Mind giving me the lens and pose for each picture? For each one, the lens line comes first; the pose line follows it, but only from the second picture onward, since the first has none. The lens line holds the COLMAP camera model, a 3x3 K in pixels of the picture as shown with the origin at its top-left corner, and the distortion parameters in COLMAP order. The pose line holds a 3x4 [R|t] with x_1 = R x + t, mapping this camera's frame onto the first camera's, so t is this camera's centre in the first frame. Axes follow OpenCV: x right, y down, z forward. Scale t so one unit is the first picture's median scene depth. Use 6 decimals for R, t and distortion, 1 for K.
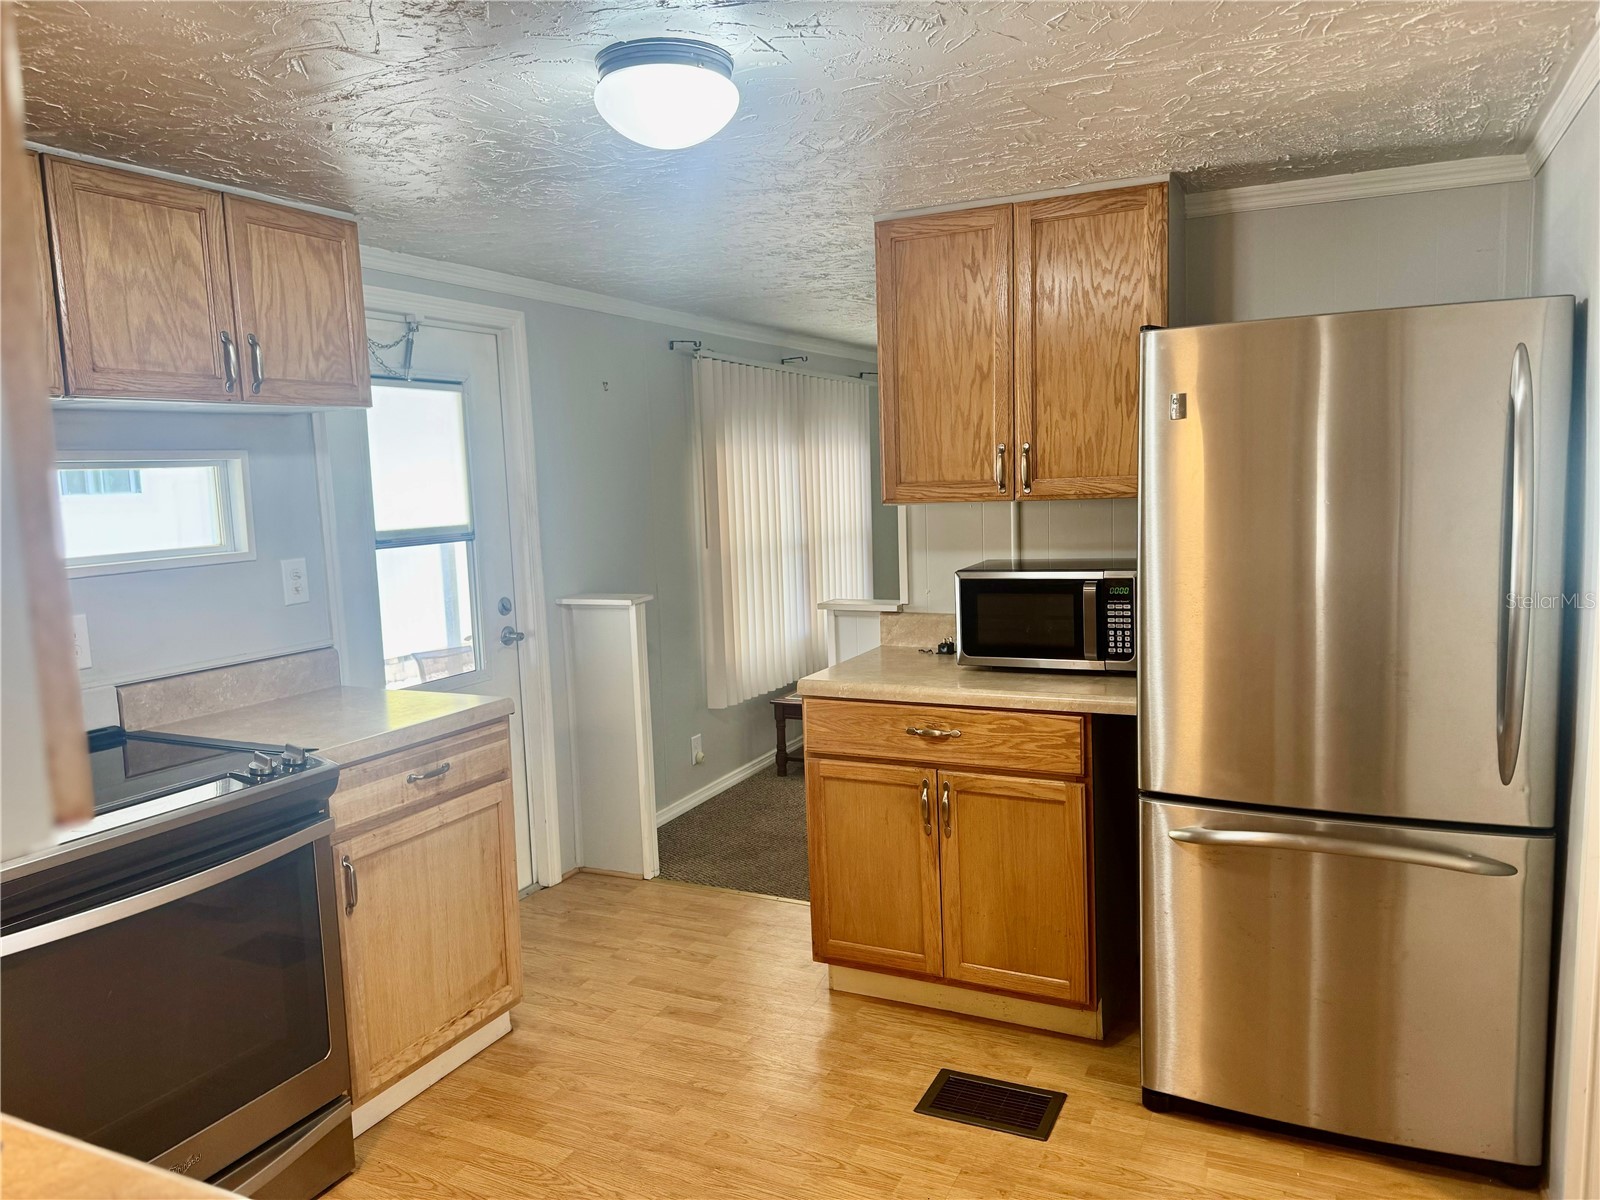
lens RADIAL K [[1147.5, 0, 800.0], [0, 1147.5, 600.0], [0, 0, 1]] dist [0.088212, -0.077834]
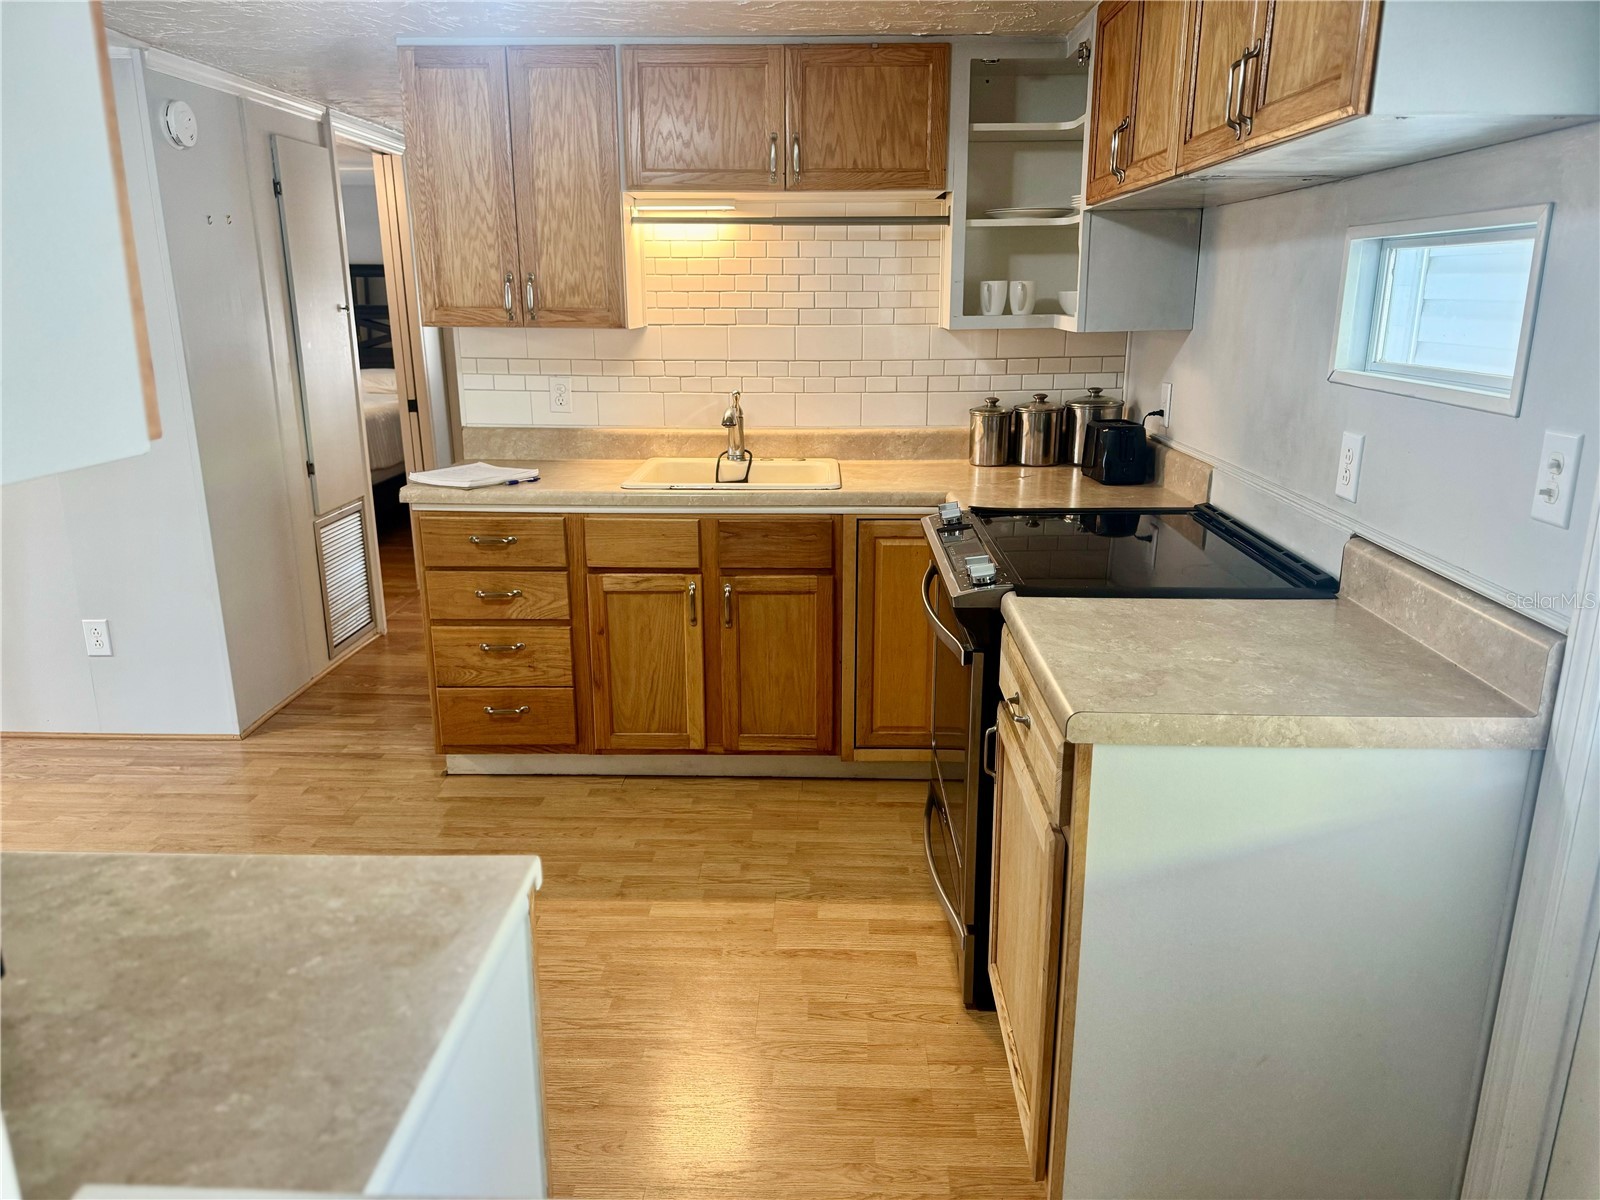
lens RADIAL K [[1120.1, 0, 781.4], [0, 1120.1, 610.5], [0, 0, 1]] dist [0.084691, -0.149130]
pose [[-0.910425, 0.147362, -0.386537, 0.068592], [-0.015465, 0.921622, 0.387782, -0.165811], [0.413385, 0.359024, -0.836788, 1.470905]]
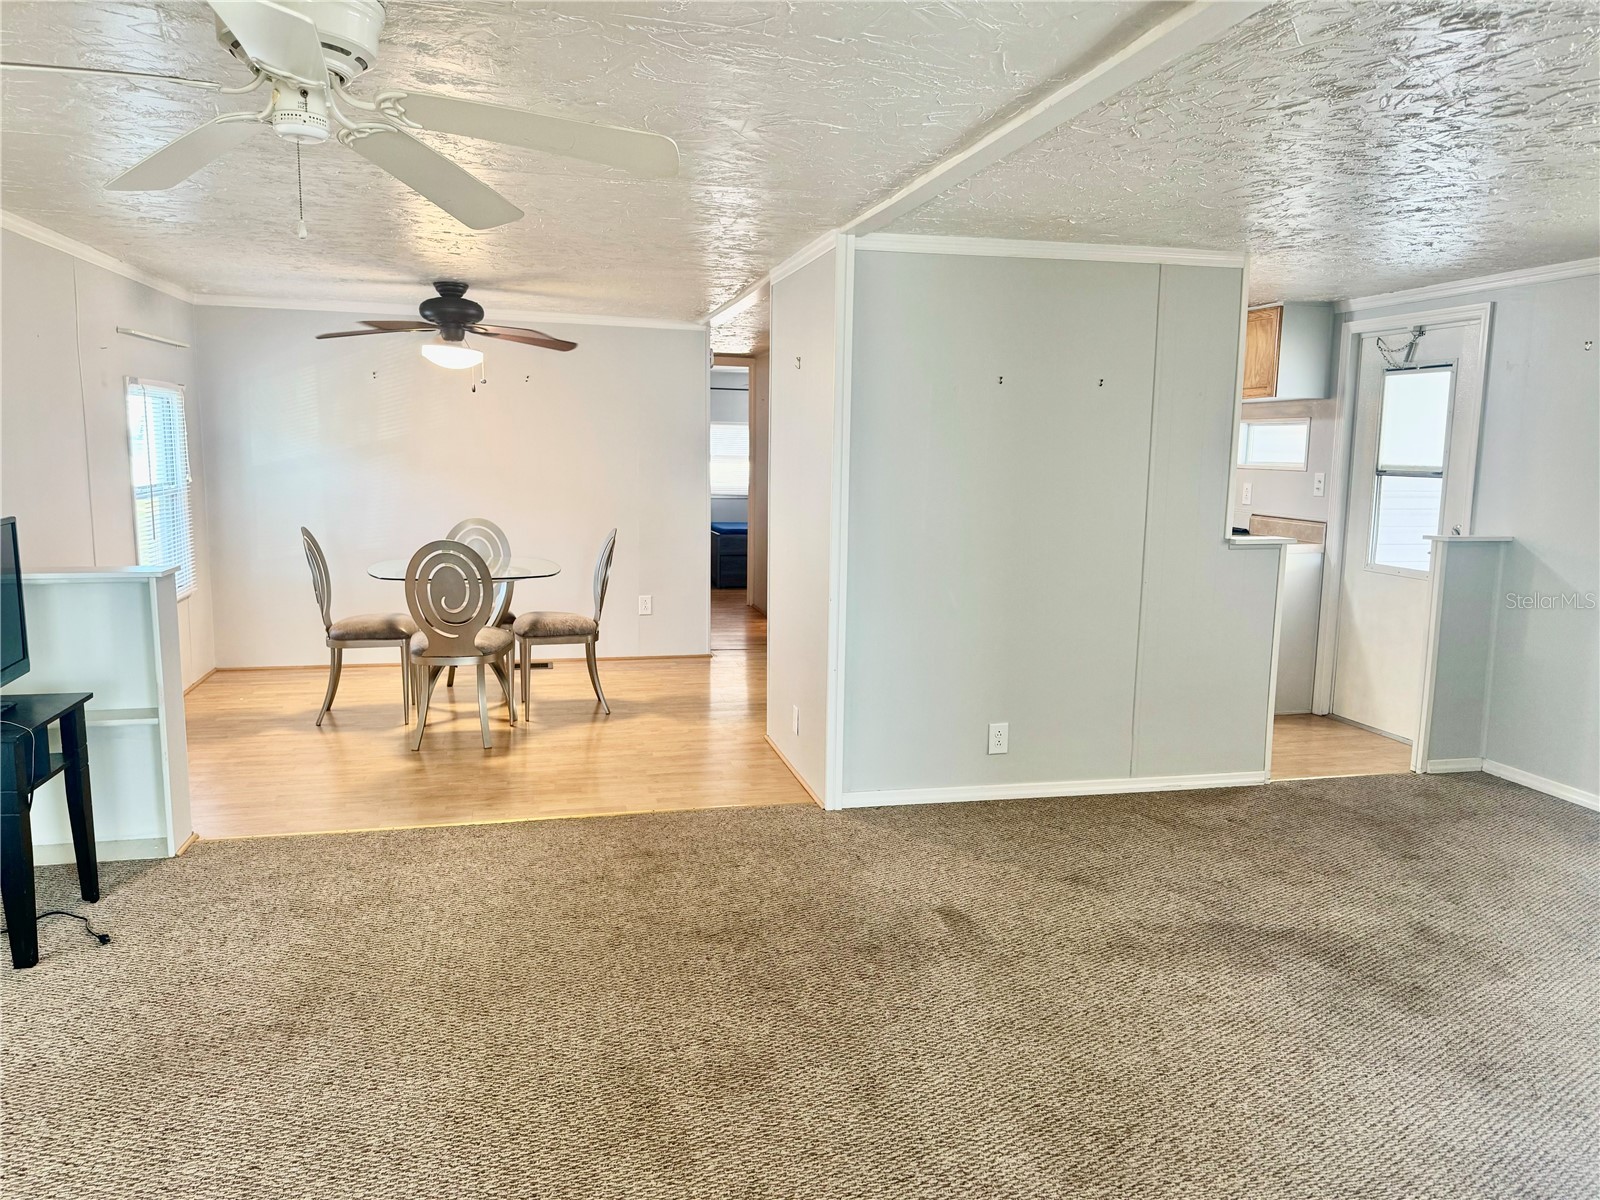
lens RADIAL K [[1147.5, 0, 800.0], [0, 1147.5, 600.0], [0, 0, 1]] dist [0.088212, -0.077834]
pose [[-0.770479, 0.115333, -0.626945, 1.695563], [-0.060900, 0.965681, 0.252489, -0.307765], [0.634549, 0.232719, -0.737014, 2.209412]]
